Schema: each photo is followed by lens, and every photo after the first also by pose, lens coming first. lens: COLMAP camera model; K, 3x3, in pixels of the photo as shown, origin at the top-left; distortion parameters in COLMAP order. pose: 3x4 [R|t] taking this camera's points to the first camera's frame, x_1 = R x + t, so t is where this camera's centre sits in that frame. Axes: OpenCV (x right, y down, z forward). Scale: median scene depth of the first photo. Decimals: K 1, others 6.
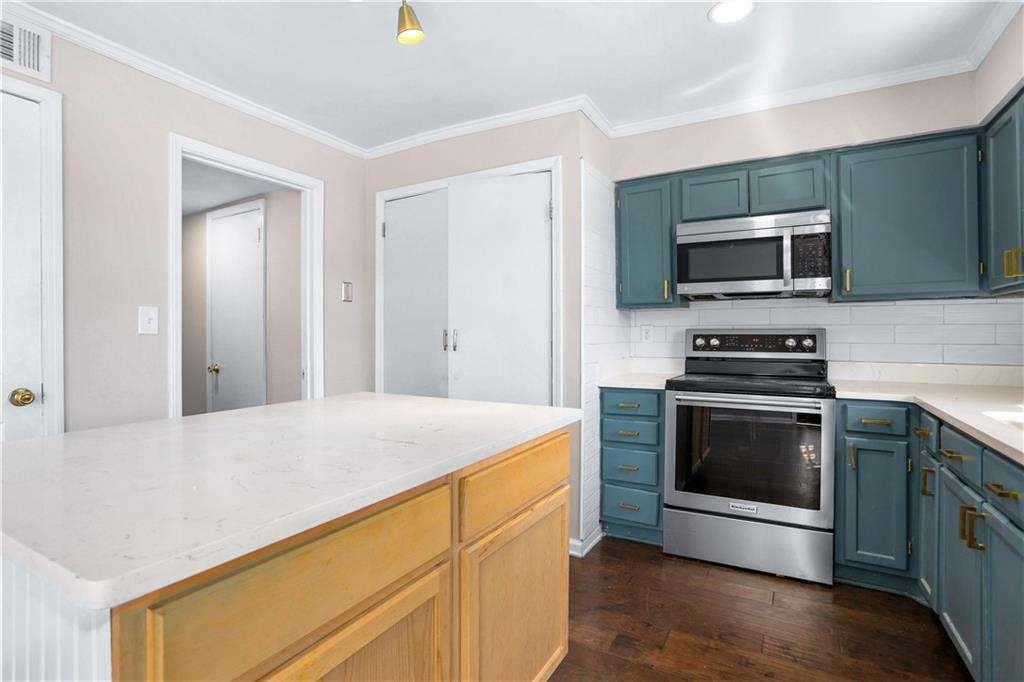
lens RADIAL K [[507.3, 0, 509.3], [0, 507.3, 333.9], [0, 0, 1]] dist [-0.050692, 0.029535]
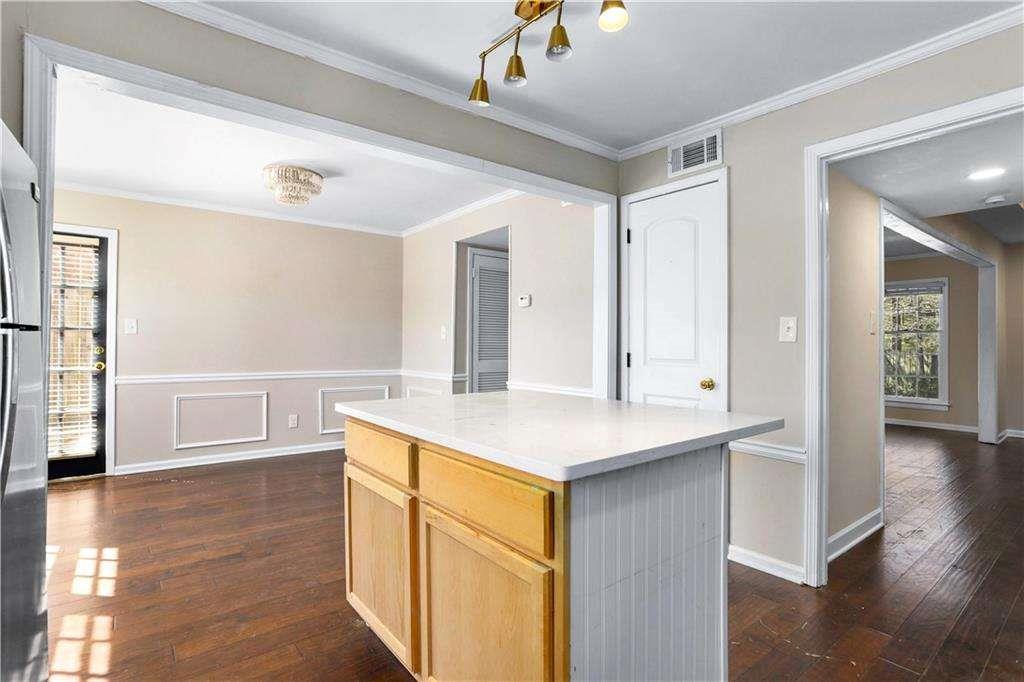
lens RADIAL K [[507.3, 0, 509.3], [0, 507.3, 333.9], [0, 0, 1]] dist [-0.050692, 0.029535]
pose [[-0.388871, -0.014472, -0.921179, 0.436823], [-0.003501, 0.999893, -0.014231, 0.000448], [0.921286, -0.002309, -0.388880, 0.713884]]
